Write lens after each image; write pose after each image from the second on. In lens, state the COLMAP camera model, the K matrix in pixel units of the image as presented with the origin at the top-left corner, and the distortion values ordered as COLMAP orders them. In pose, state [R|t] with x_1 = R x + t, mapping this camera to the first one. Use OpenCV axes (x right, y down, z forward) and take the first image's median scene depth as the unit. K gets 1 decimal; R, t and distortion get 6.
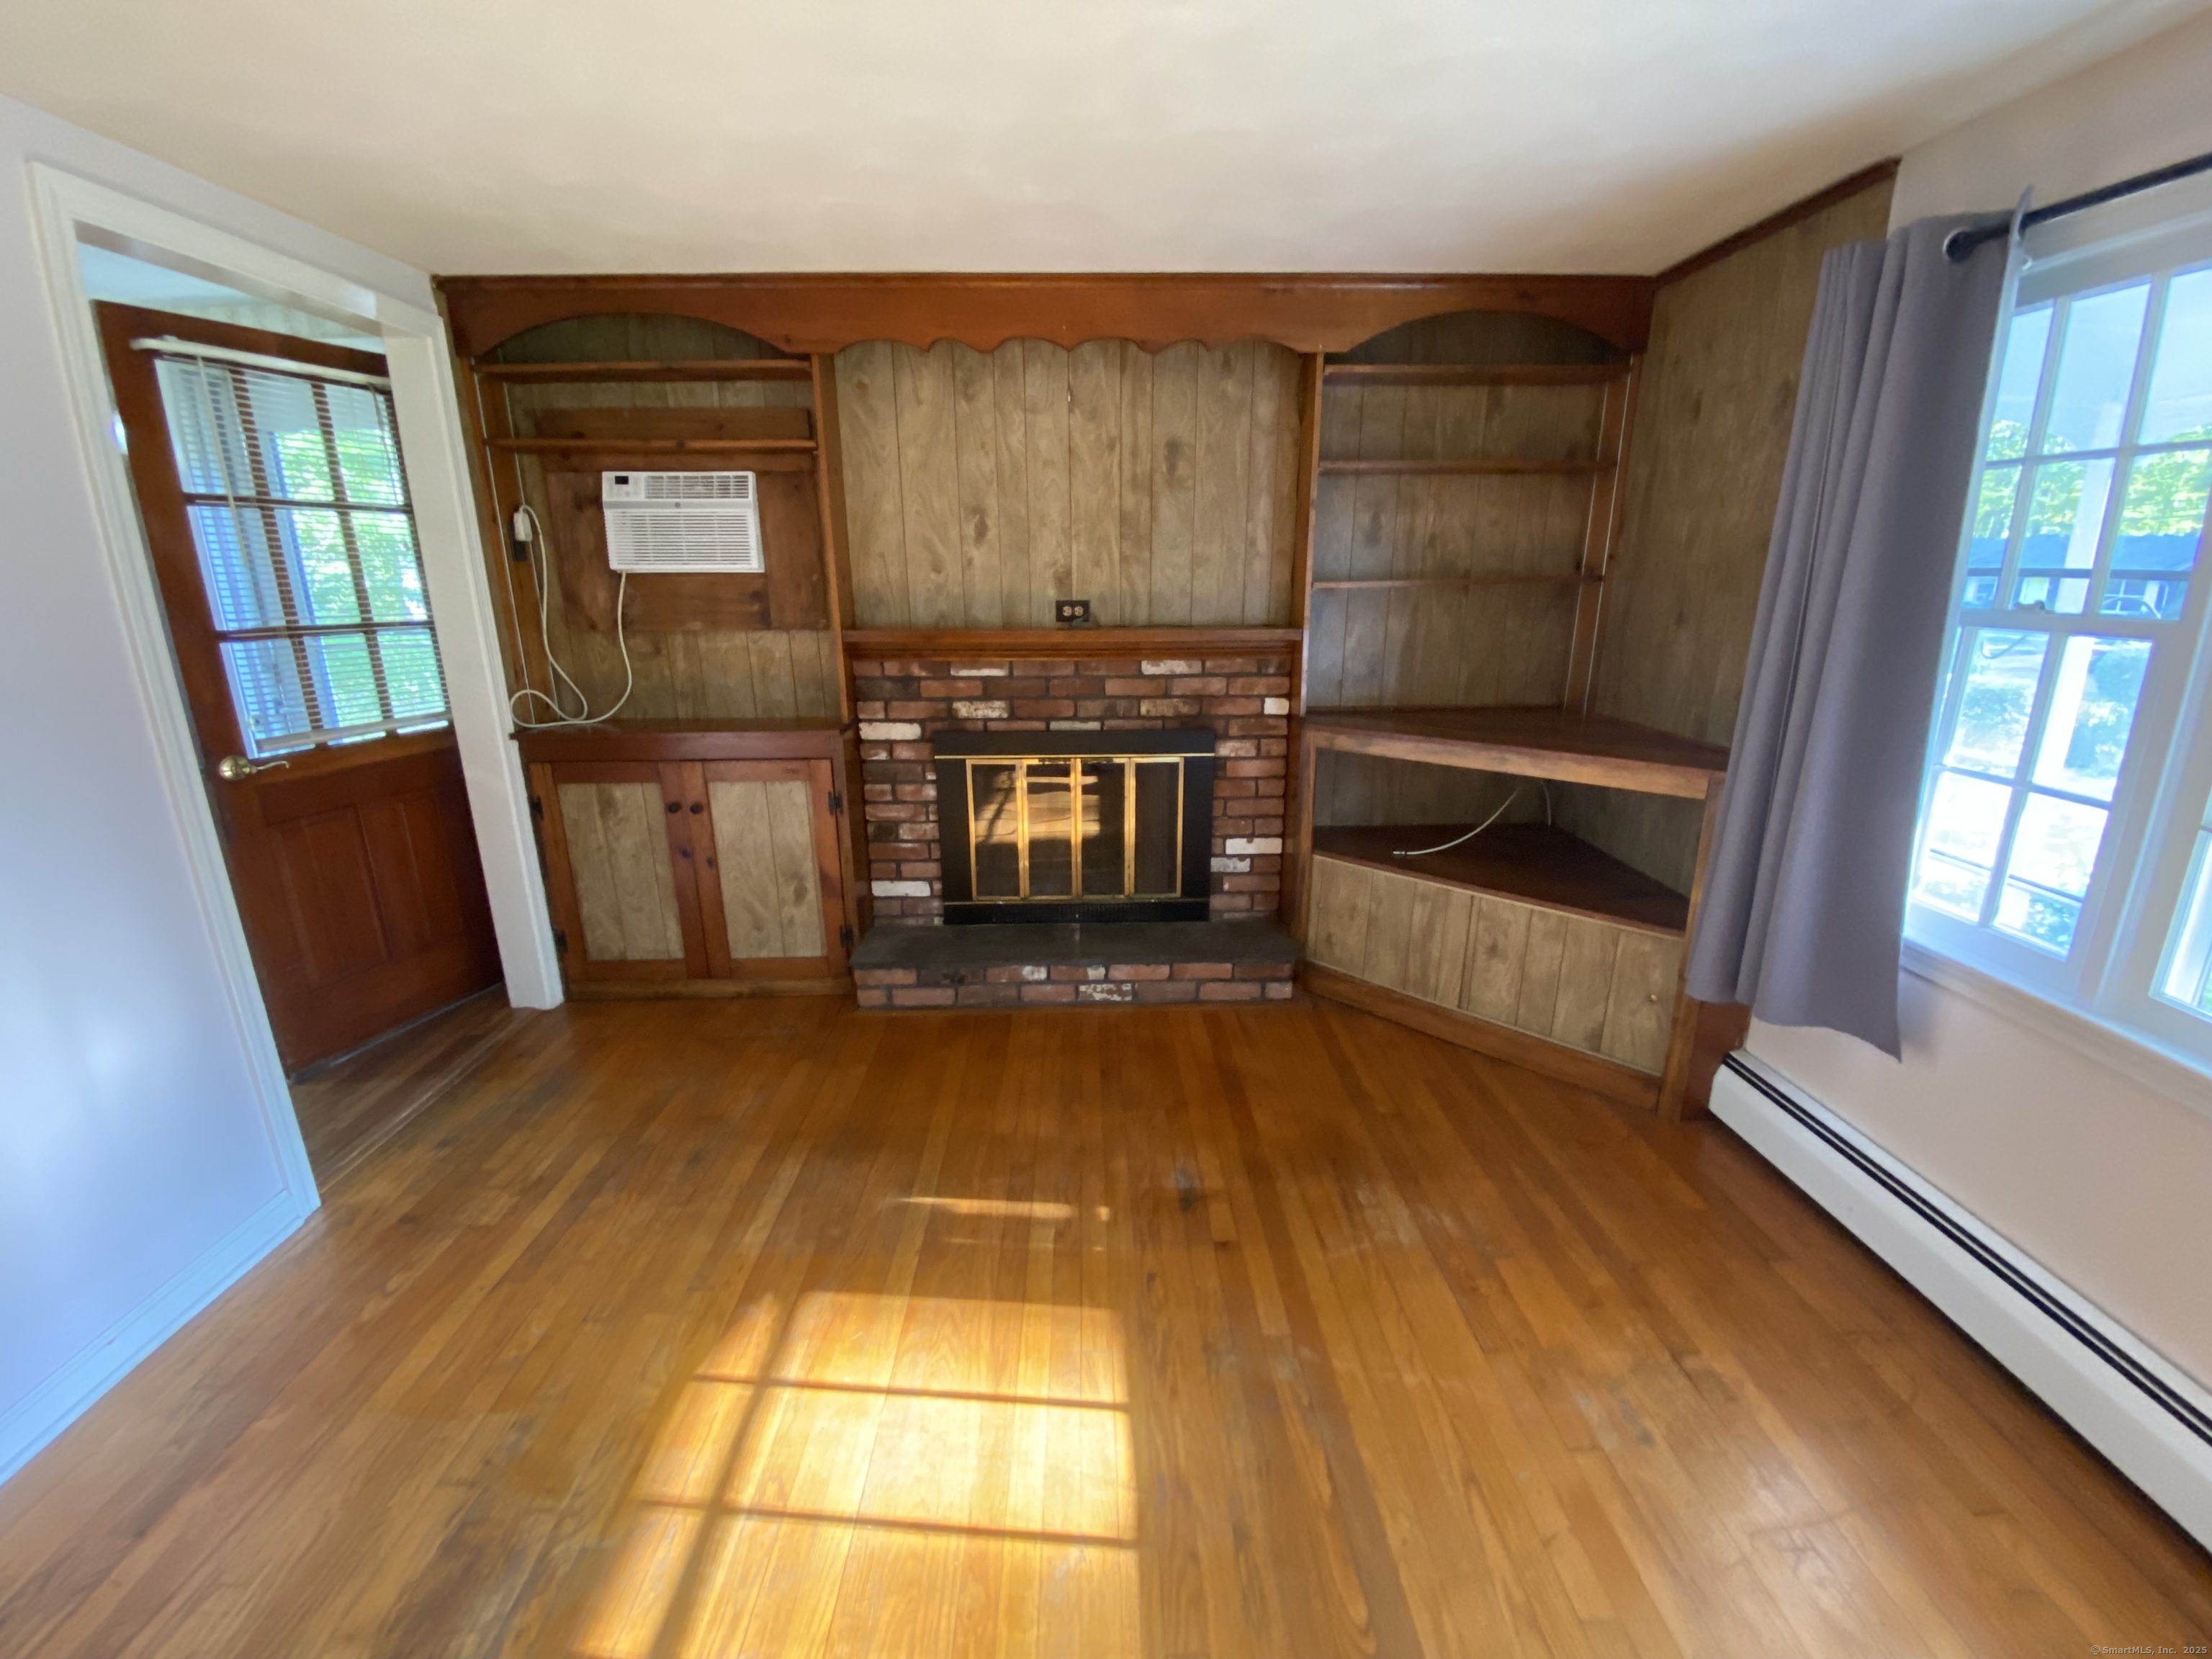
lens RADIAL K [[896.5, 0, 1109.6], [0, 896.5, 826.6], [0, 0, 1]] dist [0.064470, -0.038488]
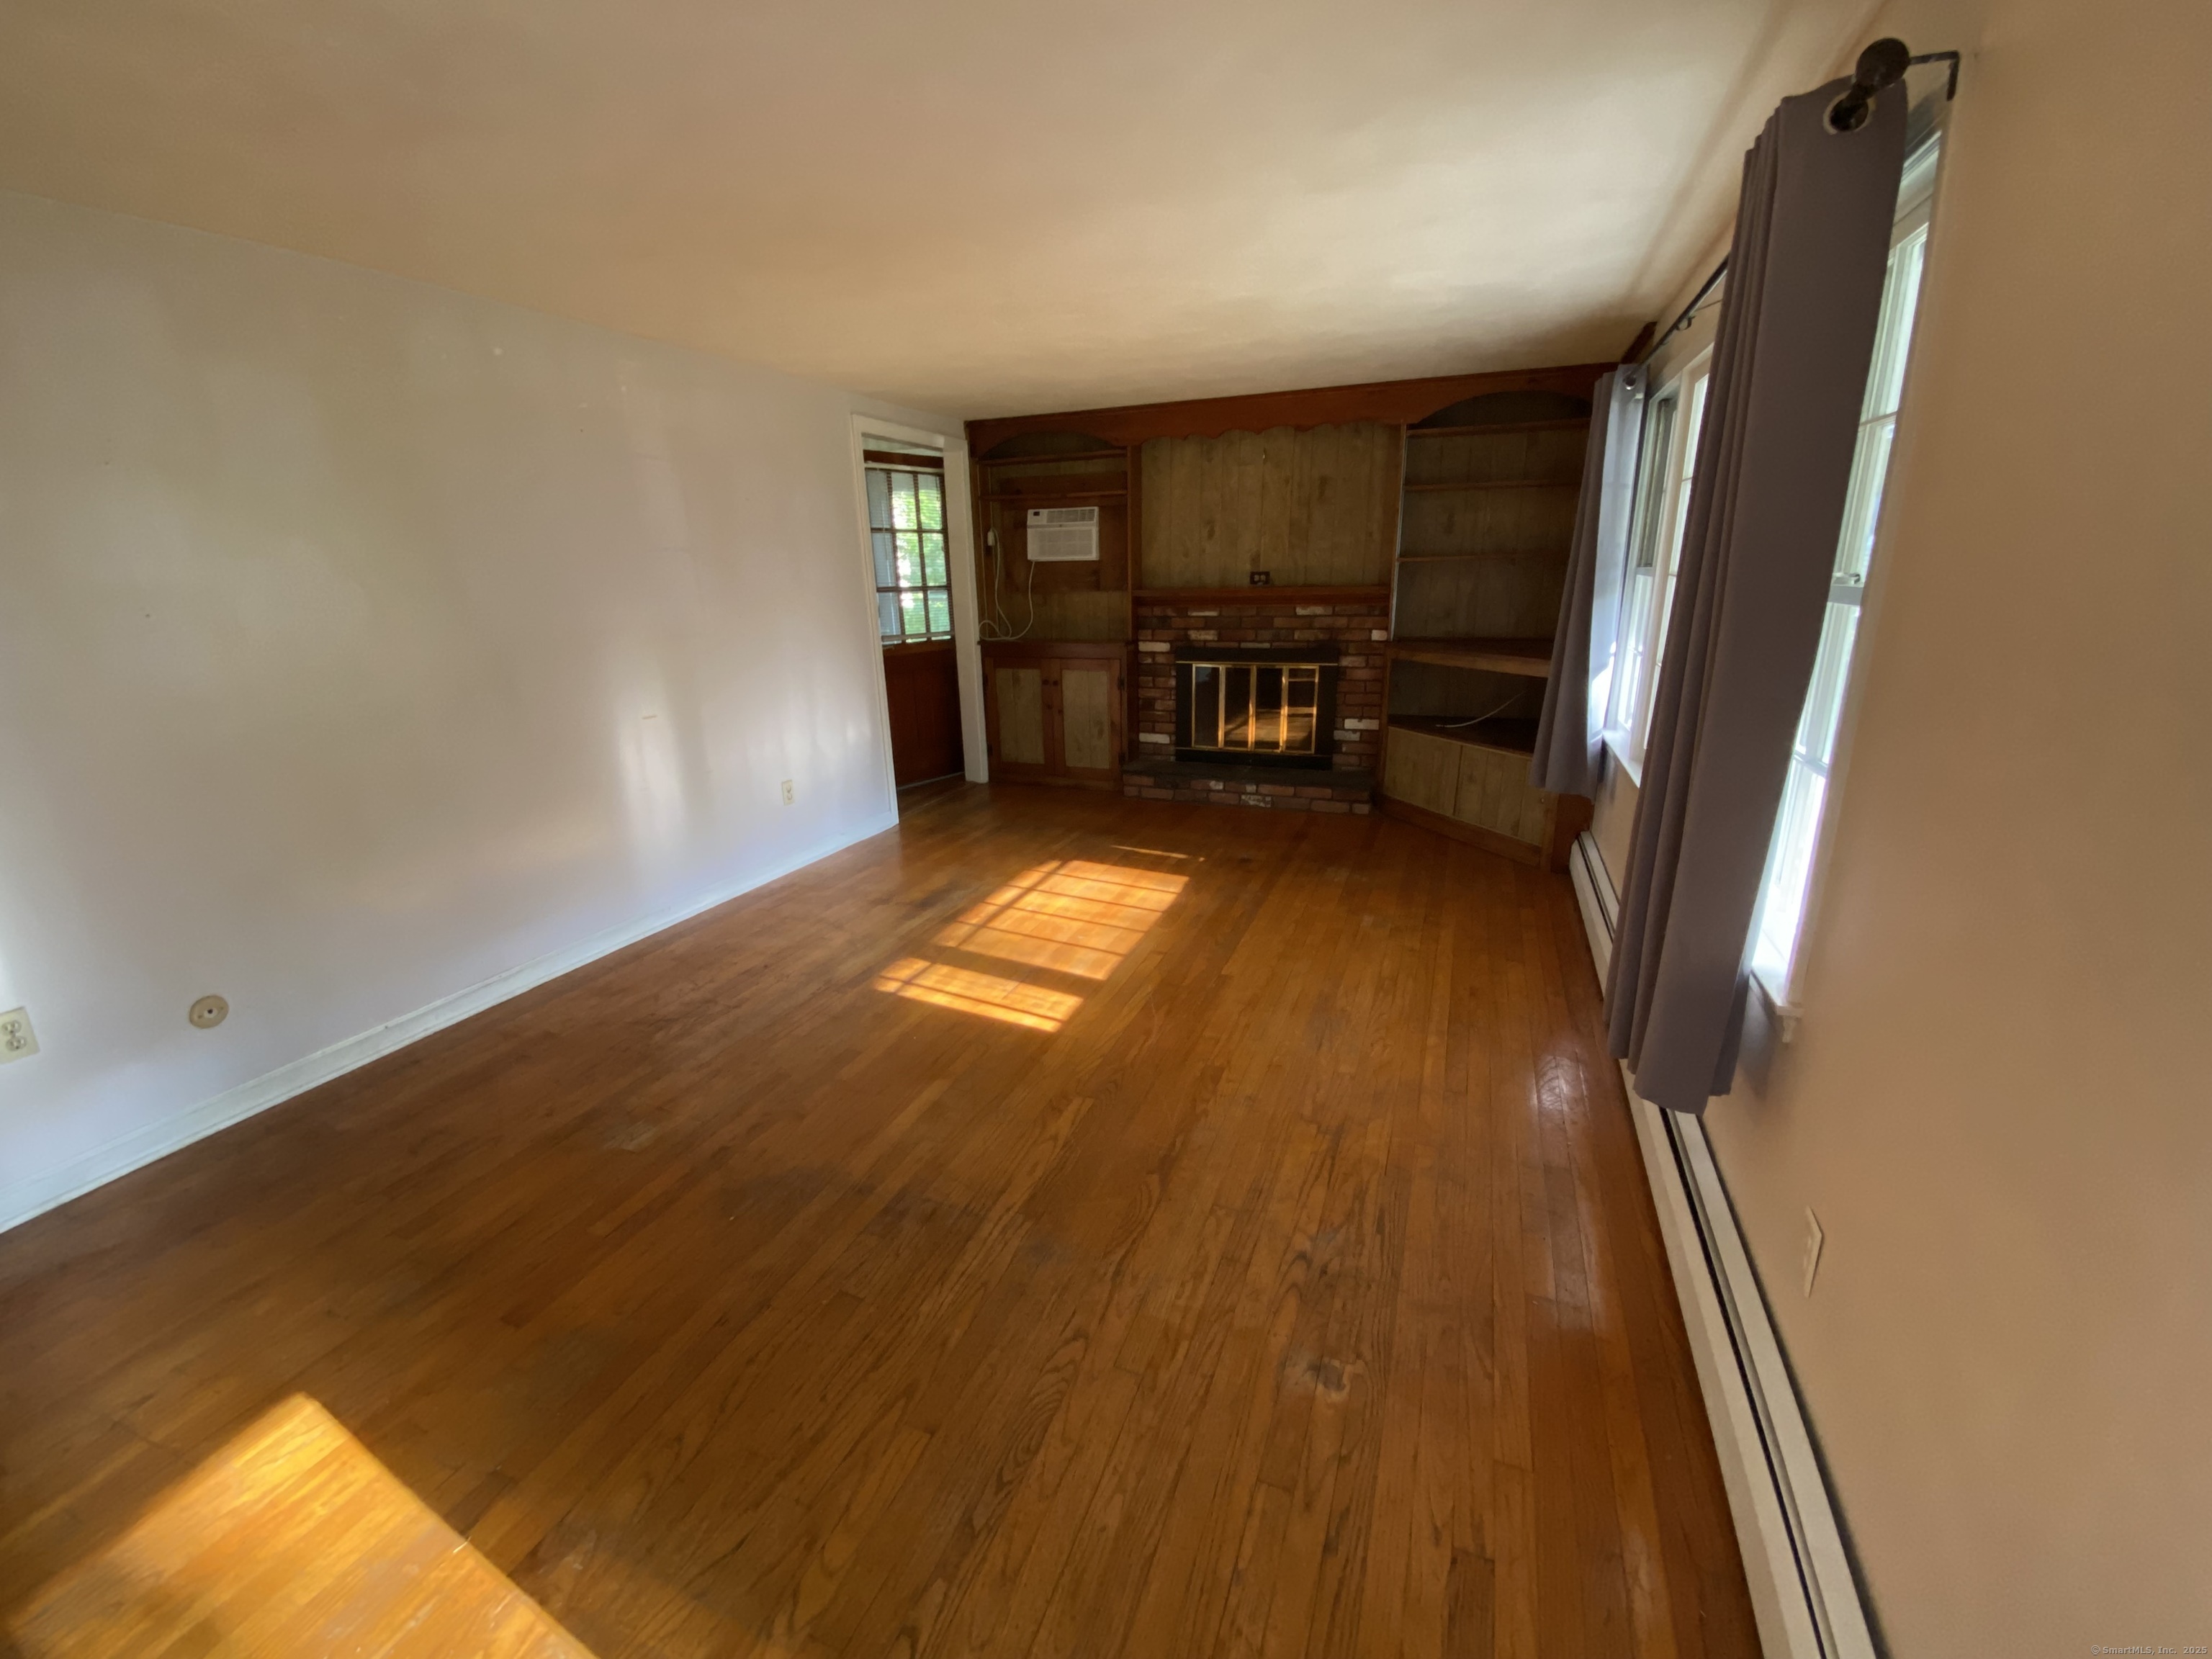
lens RADIAL K [[896.5, 0, 1109.6], [0, 896.5, 826.6], [0, 0, 1]] dist [0.064470, -0.038488]
pose [[0.918790, 0.097689, -0.382469, 0.404389], [-0.090678, 0.995216, 0.036364, 0.198515], [0.384192, 0.001270, 0.923252, -0.707113]]
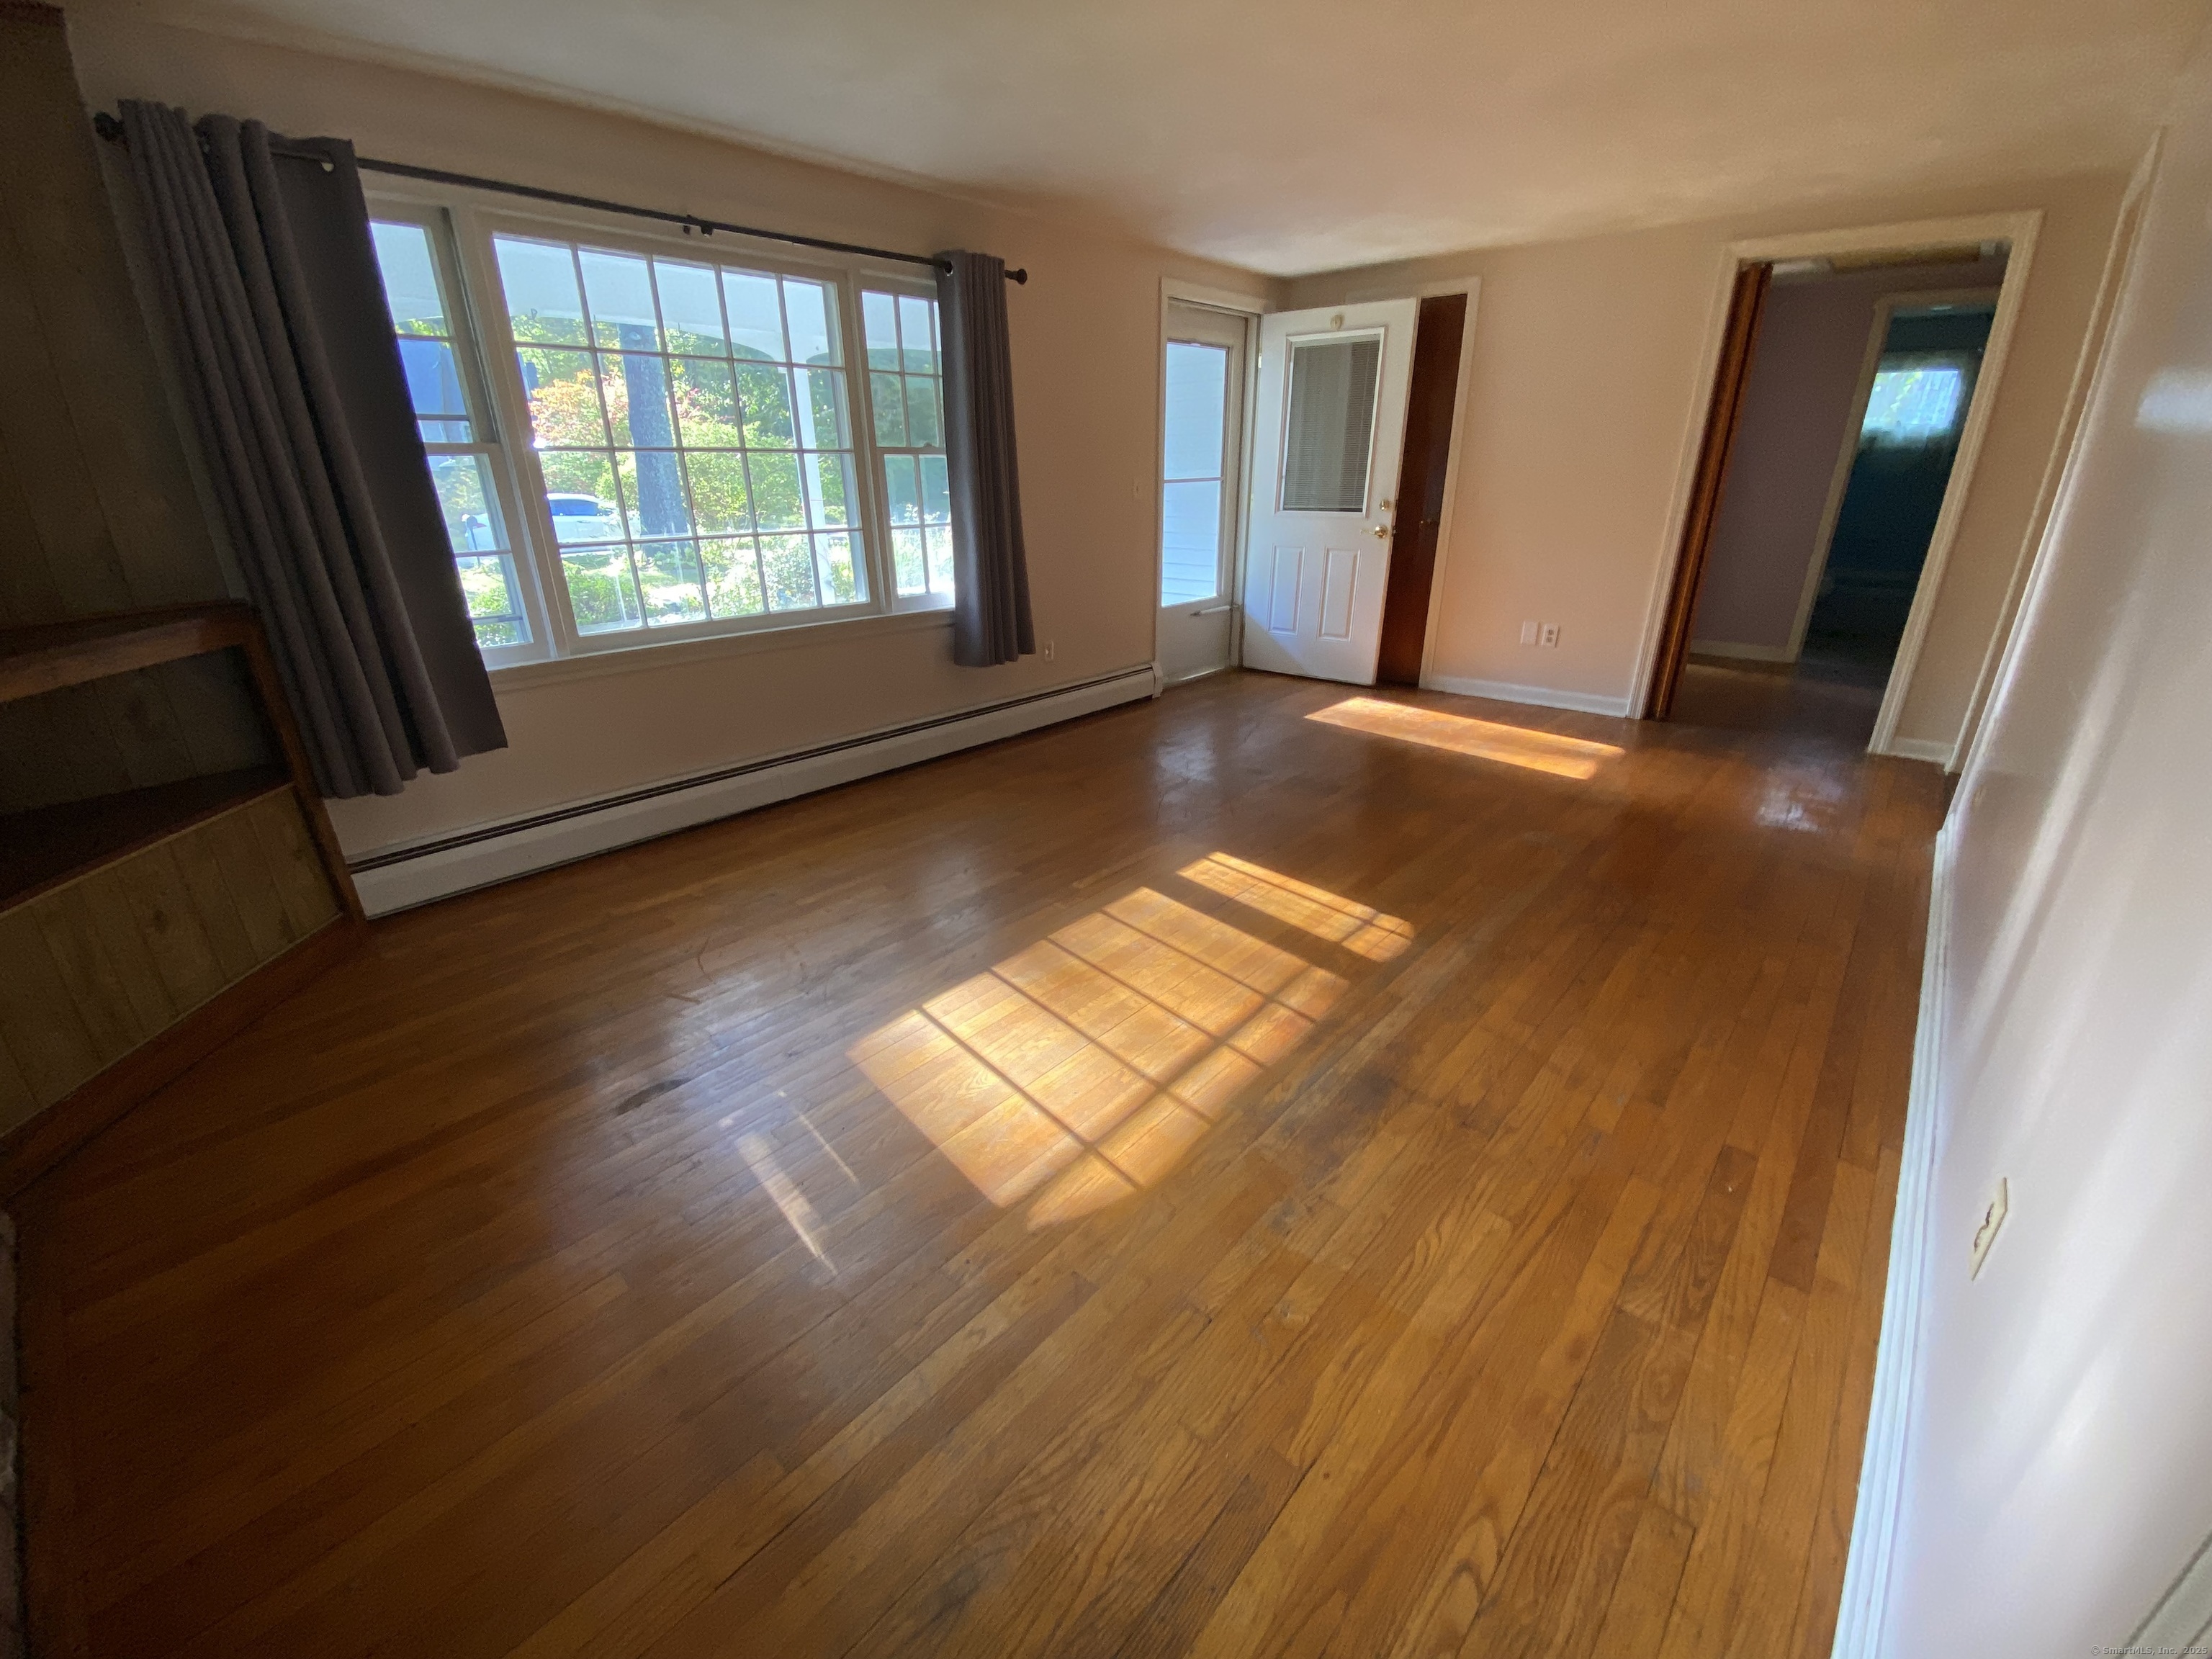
lens RADIAL K [[893.1, 0, 1106.7], [0, 893.1, 825.7], [0, 0, 1]] dist [0.047599, -0.037296]
pose [[-0.727533, -0.239248, 0.643005, -0.537132], [0.200661, 0.822040, 0.532903, -0.147403], [-0.656072, 0.516731, -0.550053, 0.749028]]
